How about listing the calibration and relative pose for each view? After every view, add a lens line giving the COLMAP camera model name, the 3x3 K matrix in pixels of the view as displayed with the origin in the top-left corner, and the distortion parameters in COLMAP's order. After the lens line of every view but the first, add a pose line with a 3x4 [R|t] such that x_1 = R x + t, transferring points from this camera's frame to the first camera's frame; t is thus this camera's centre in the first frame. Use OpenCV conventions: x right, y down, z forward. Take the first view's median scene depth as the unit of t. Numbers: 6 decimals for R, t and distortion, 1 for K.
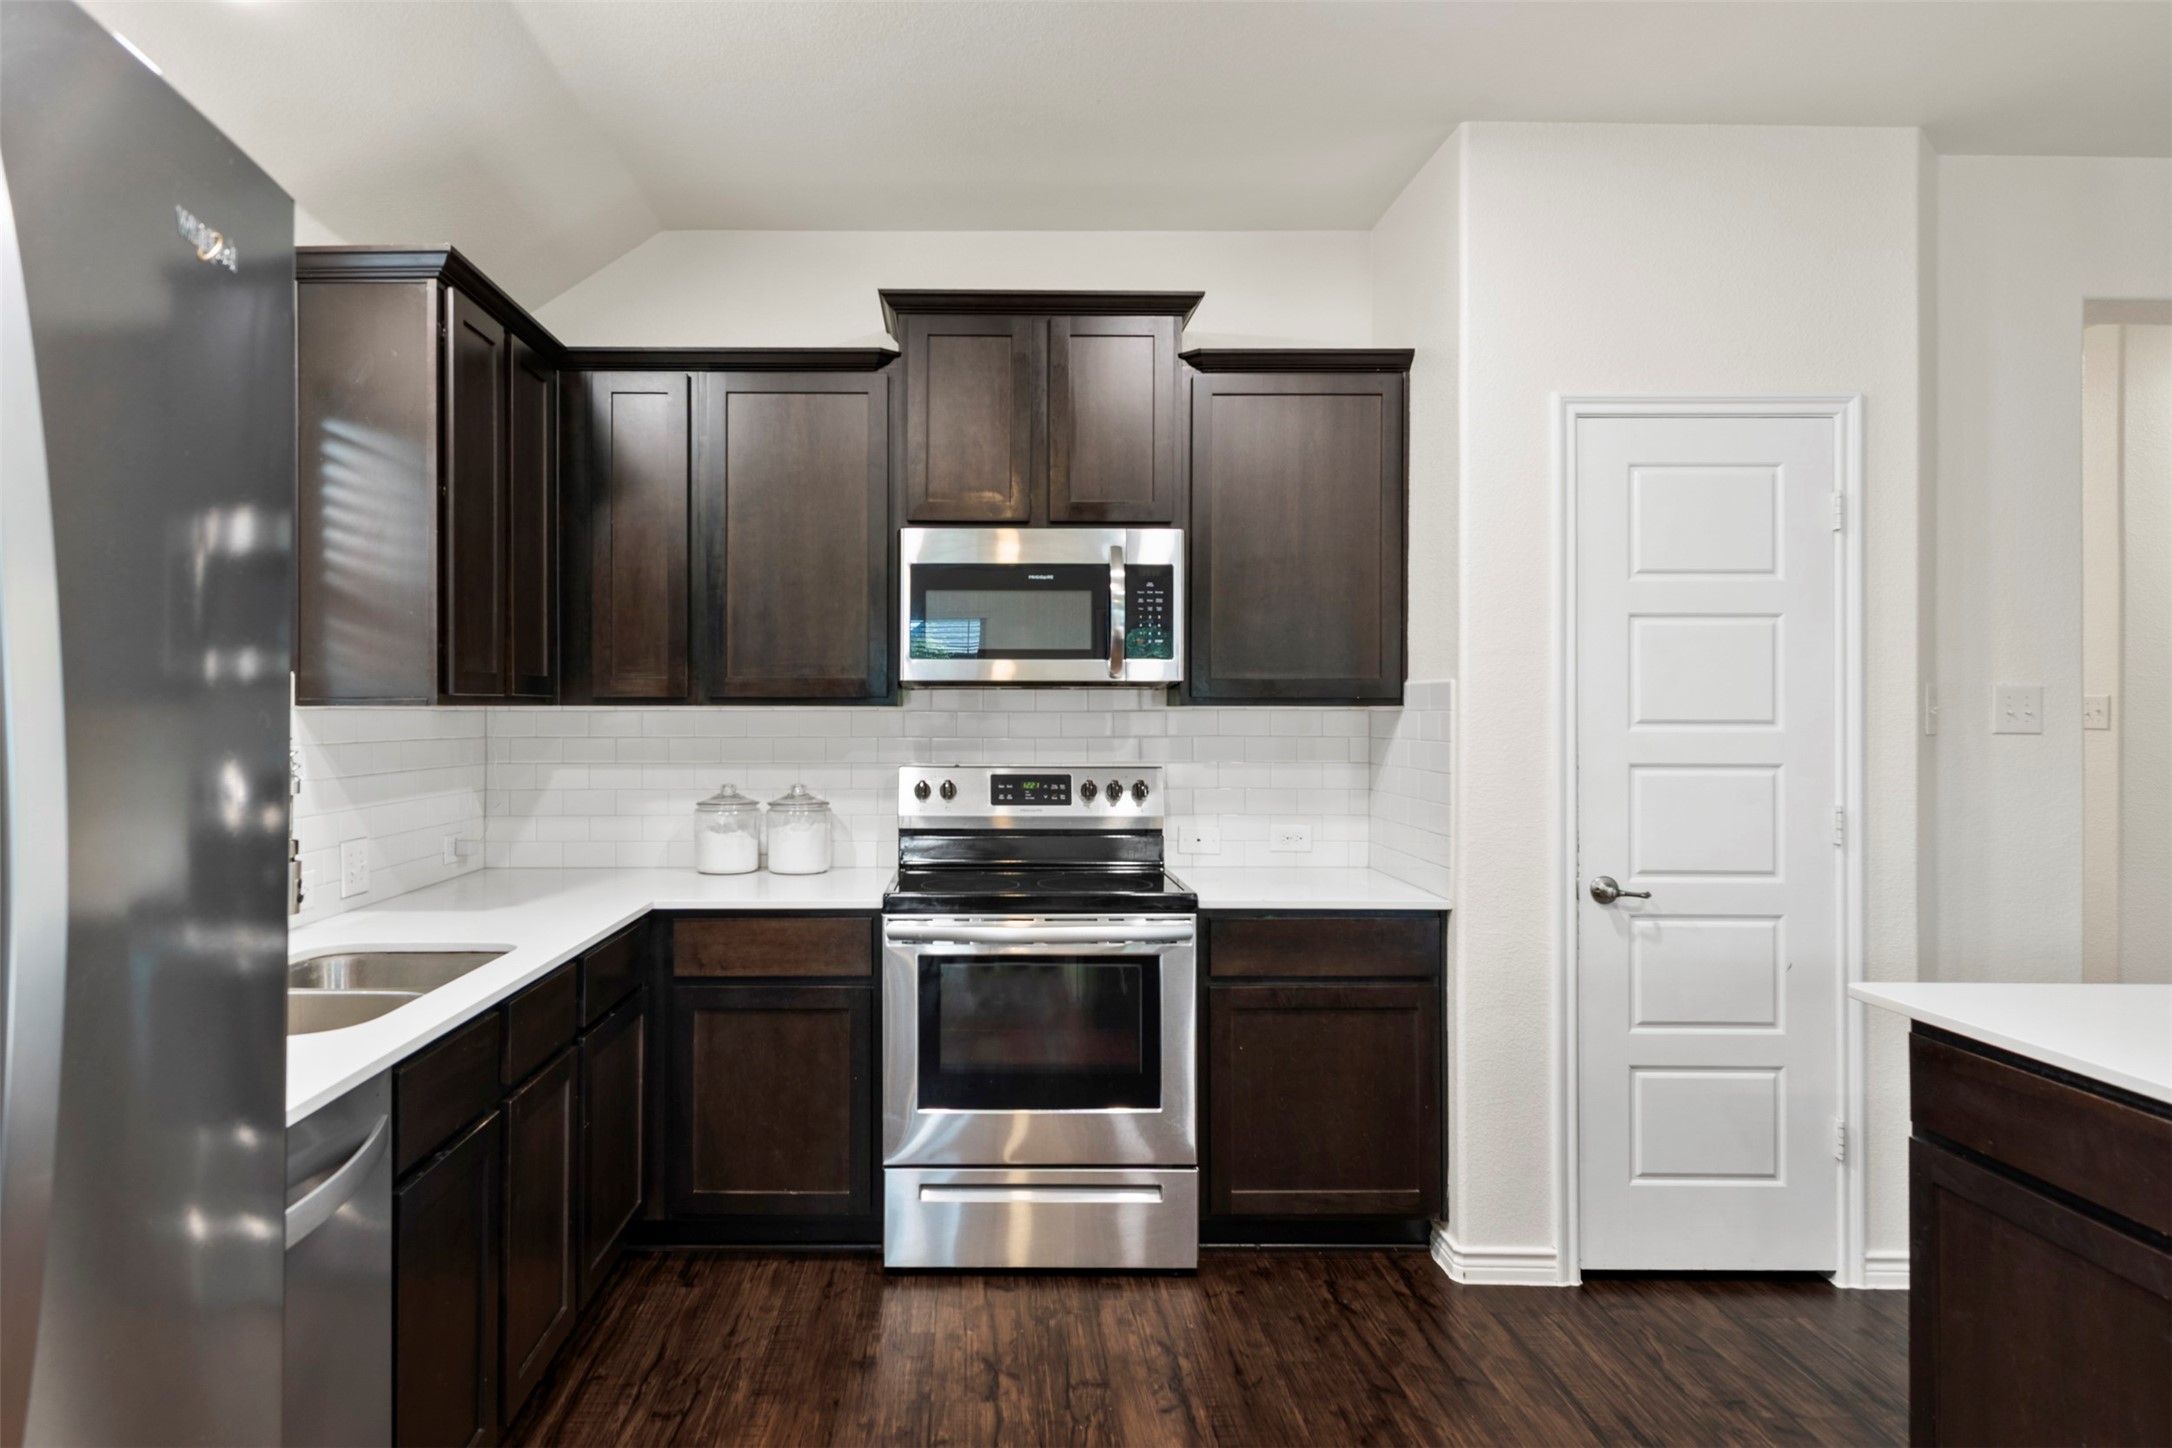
lens RADIAL K [[1061.0, 0, 1095.0], [0, 1061.0, 714.9], [0, 0, 1]] dist [0.003006, 0.000317]
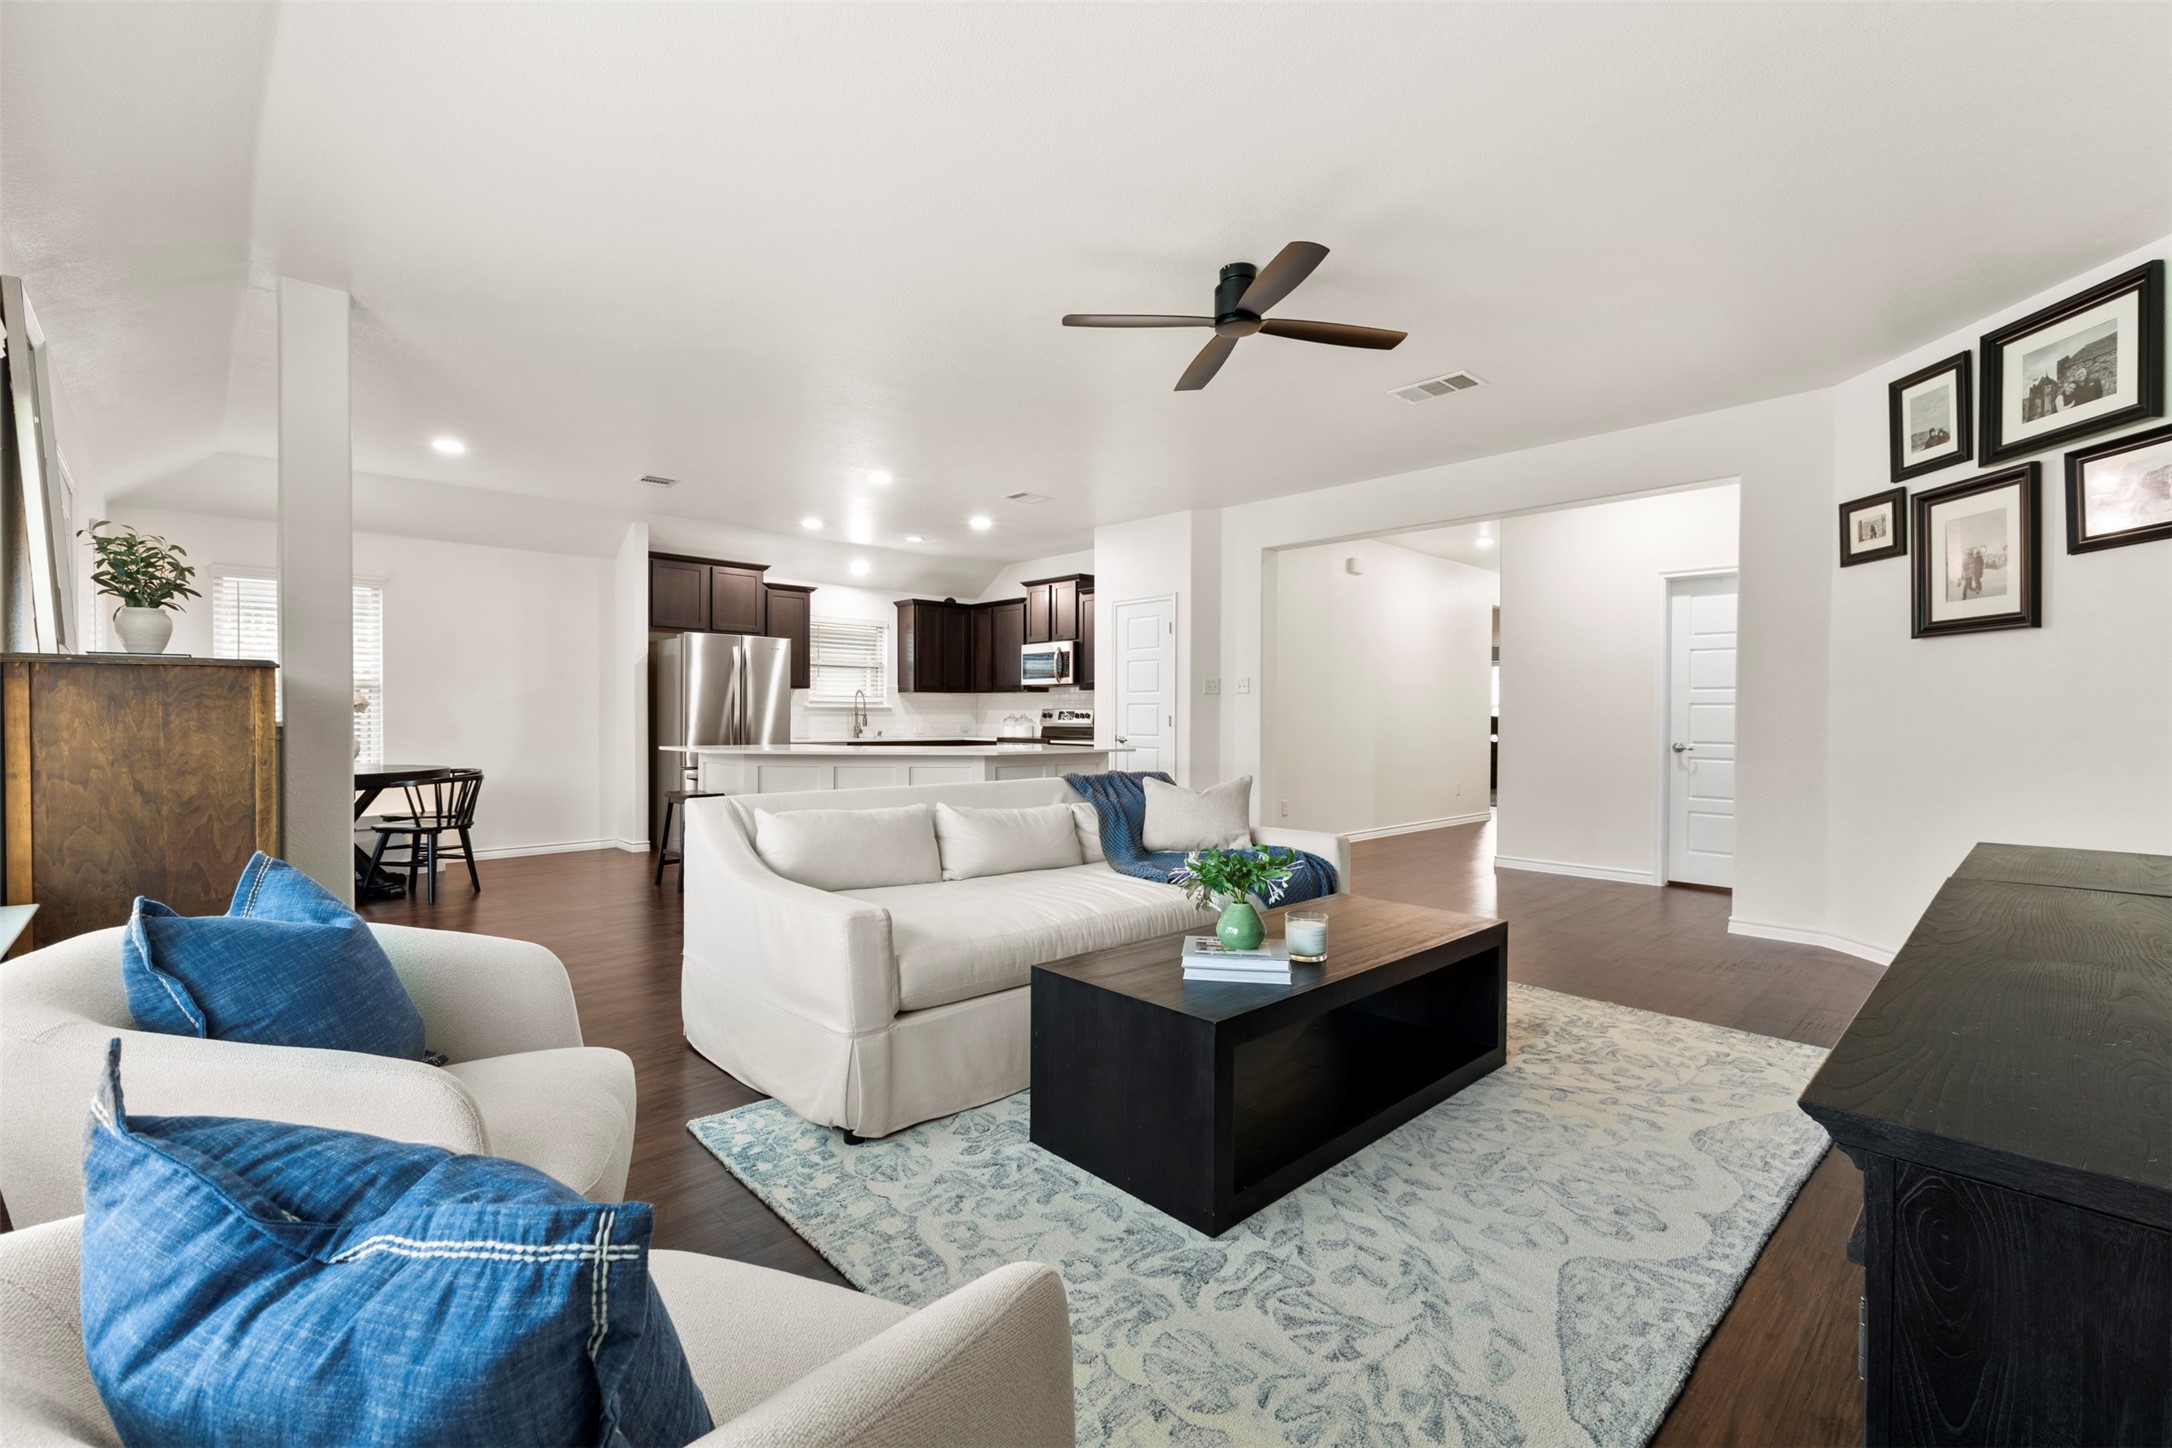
lens RADIAL K [[937.2, 0, 1089.2], [0, 937.2, 722.5], [0, 0, 1]] dist [0.000440, -0.000072]
pose [[0.696376, 0.003400, -0.717670, 2.360806], [0.001457, 0.999980, 0.006151, 0.083253], [0.717676, -0.005329, 0.696357, -1.165481]]
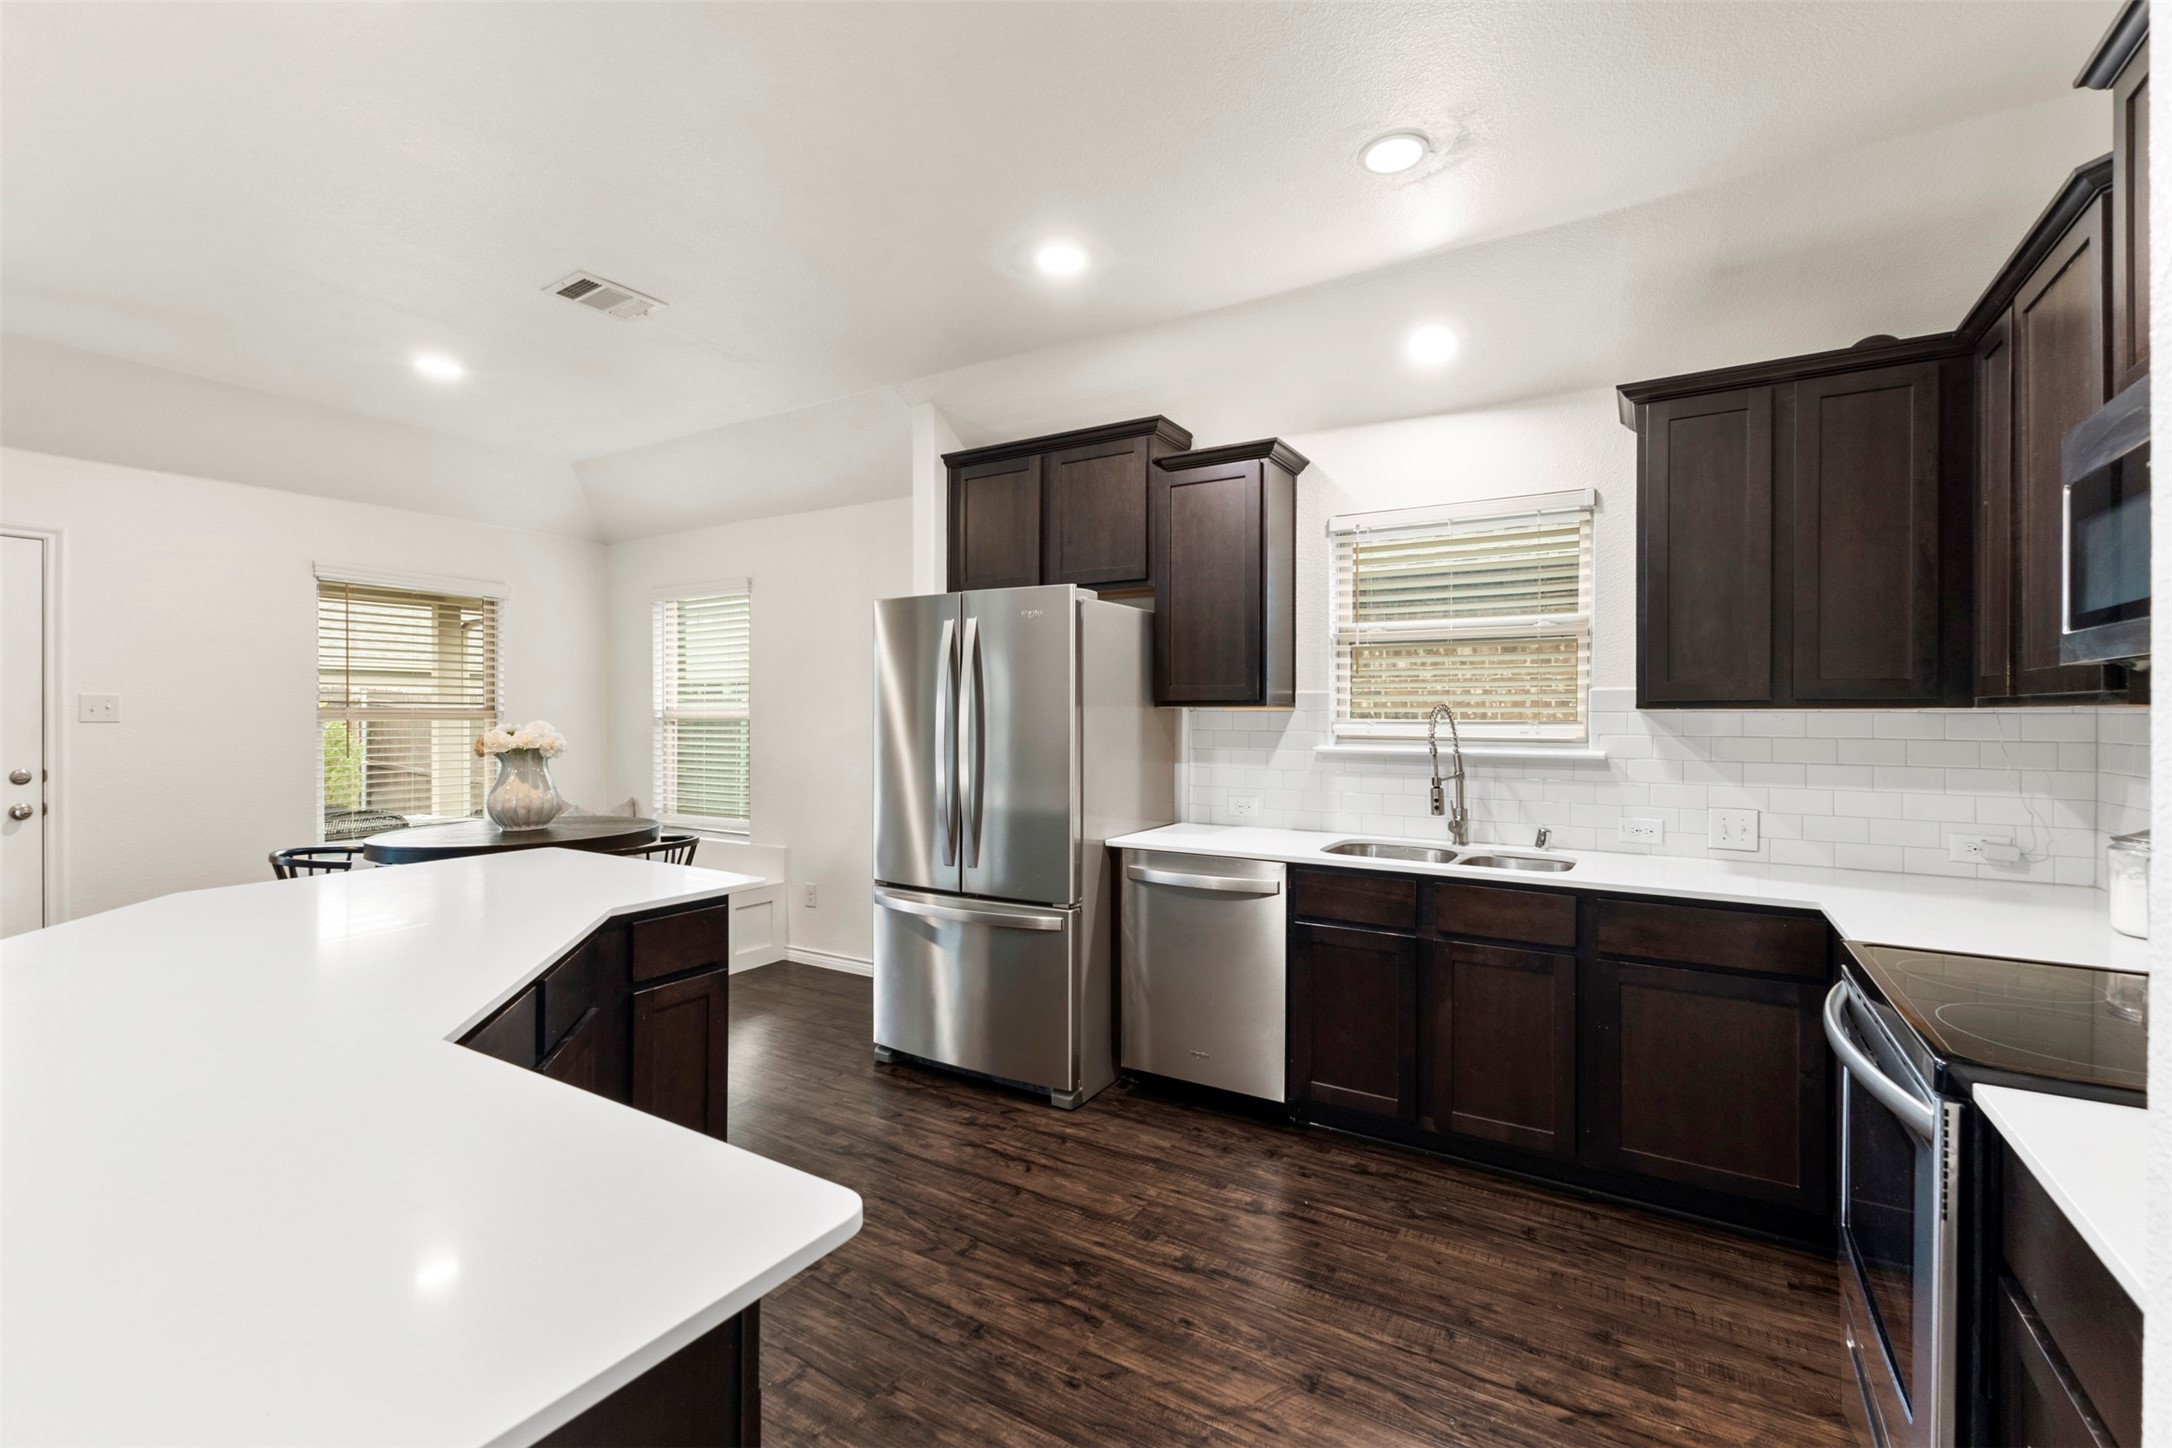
lens RADIAL K [[890.3, 0, 1091.3], [0, 890.3, 710.9], [0, 0, 1]] dist [-0.016000, -0.000406]
pose [[-0.500987, -0.003521, -0.865448, 0.551775], [0.000227, 0.999991, -0.004200, -0.001549], [0.865455, -0.002301, -0.500981, 0.700969]]
